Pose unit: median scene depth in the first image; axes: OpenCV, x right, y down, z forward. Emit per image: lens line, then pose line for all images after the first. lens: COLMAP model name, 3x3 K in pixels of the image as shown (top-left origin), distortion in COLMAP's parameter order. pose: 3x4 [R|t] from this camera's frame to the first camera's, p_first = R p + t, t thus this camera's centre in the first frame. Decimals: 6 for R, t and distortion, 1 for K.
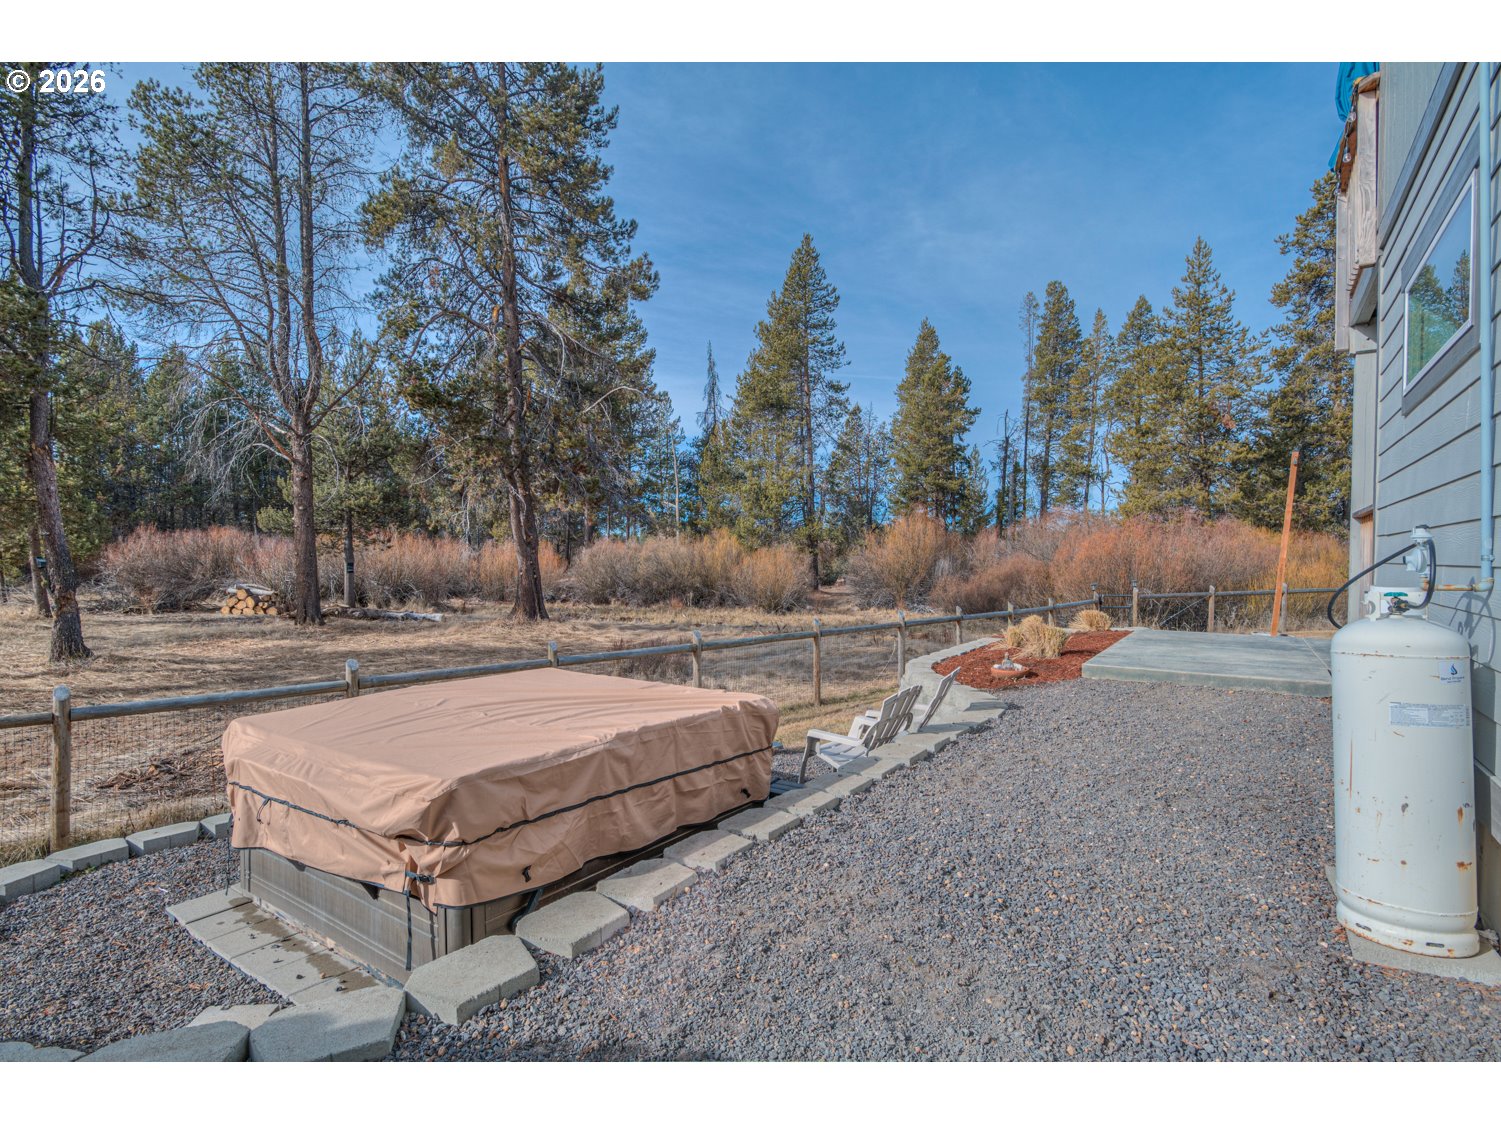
lens RADIAL K [[731.1, 0, 747.2], [0, 731.1, 565.9], [0, 0, 1]] dist [-0.001386, 0.000977]
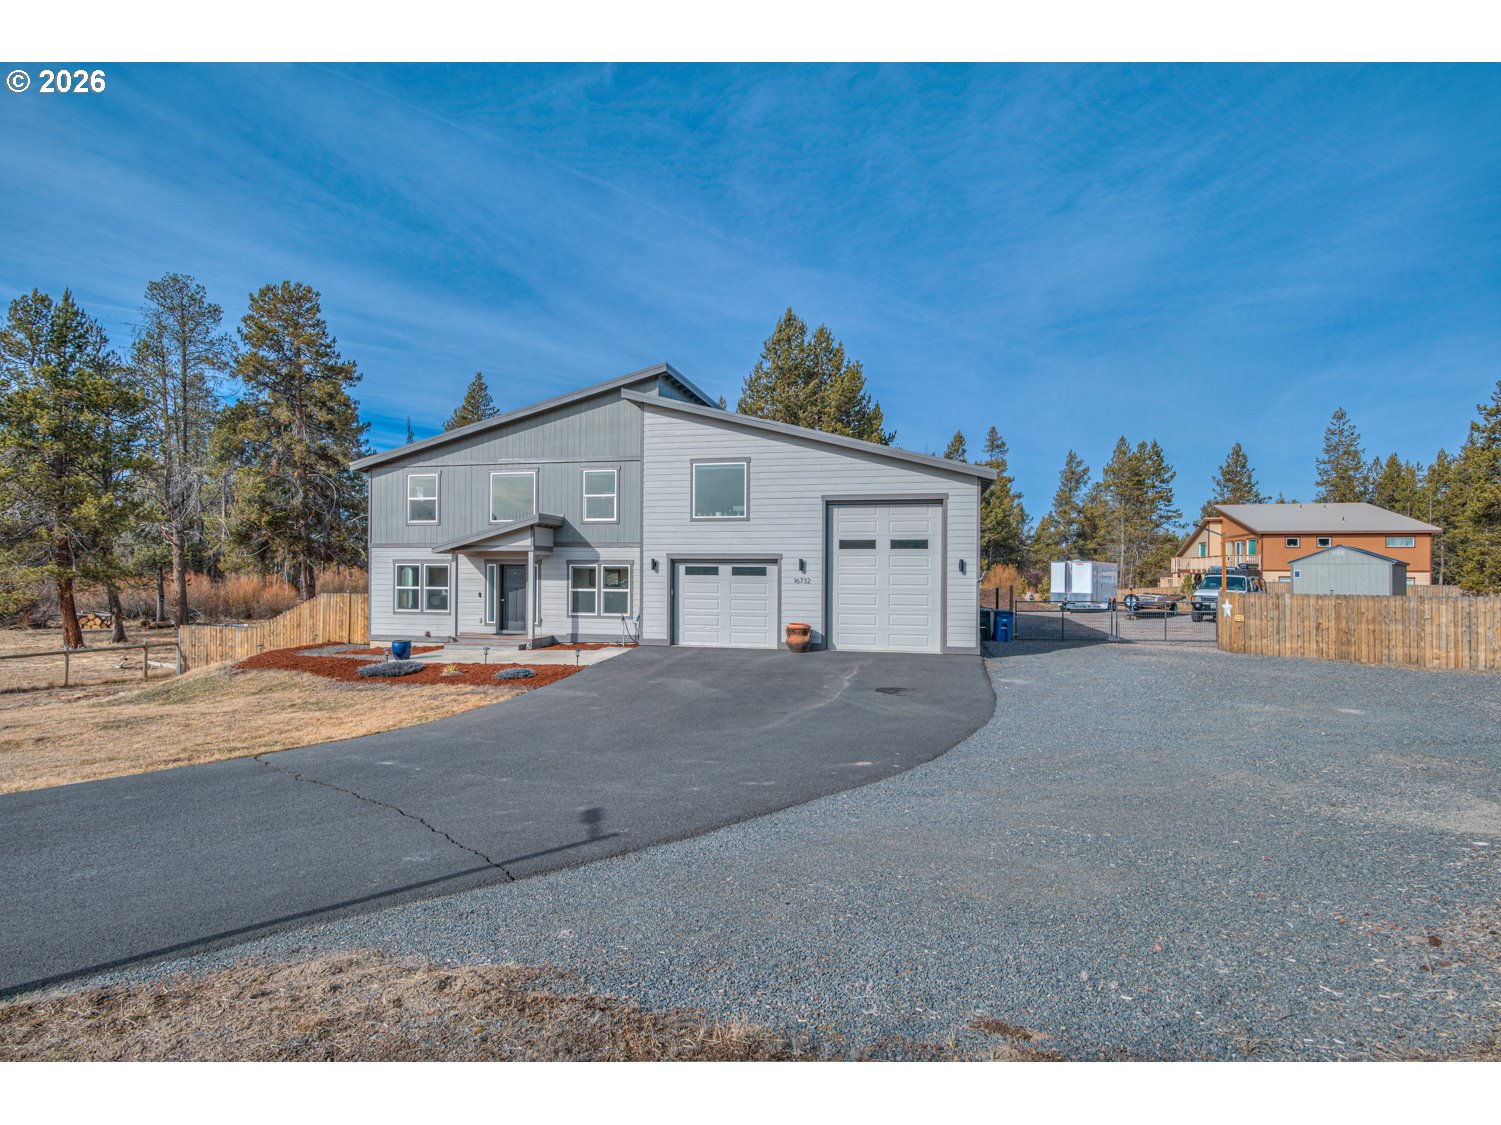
lens RADIAL K [[731.1, 0, 747.2], [0, 731.1, 565.9], [0, 0, 1]] dist [-0.001386, 0.000977]
pose [[0.924180, 0.003257, 0.381944, 0.017469], [0.004647, 0.999794, -0.019768, -0.019974], [-0.381930, 0.020044, 0.923974, -0.604453]]
